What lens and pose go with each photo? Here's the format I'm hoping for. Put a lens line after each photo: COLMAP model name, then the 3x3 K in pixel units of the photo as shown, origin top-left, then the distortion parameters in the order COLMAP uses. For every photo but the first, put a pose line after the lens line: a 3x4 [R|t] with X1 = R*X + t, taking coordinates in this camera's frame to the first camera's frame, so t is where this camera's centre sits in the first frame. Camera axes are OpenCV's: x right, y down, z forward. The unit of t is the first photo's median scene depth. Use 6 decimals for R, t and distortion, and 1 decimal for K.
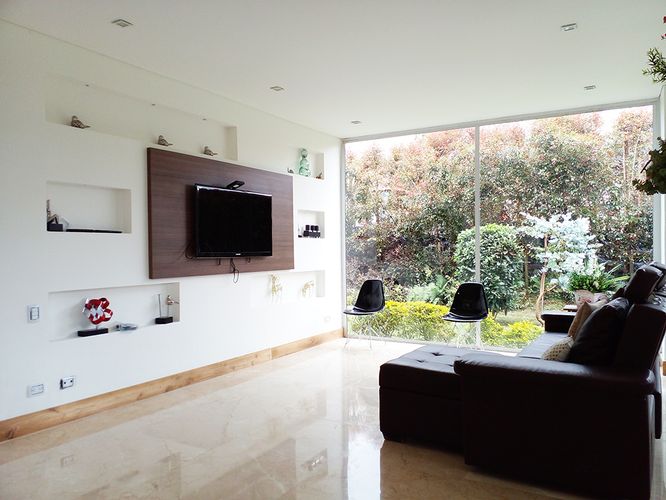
lens RADIAL K [[534.7, 0, 328.9], [0, 534.7, 252.0], [0, 0, 1]] dist [0.099395, -0.005404]
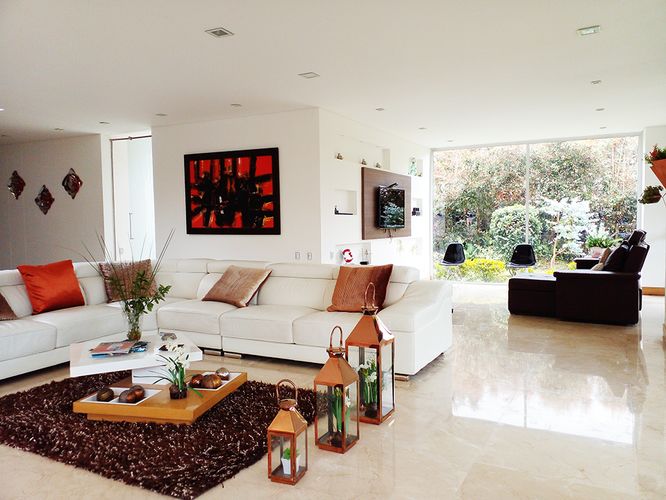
lens RADIAL K [[534.7, 0, 336.9], [0, 534.7, 250.1], [0, 0, 1]] dist [0.099395, -0.005404]
pose [[0.998903, -0.003172, 0.046713, -0.238353], [0.001163, 0.999076, 0.042966, 0.003291], [-0.046806, -0.042865, 0.997984, -0.375065]]
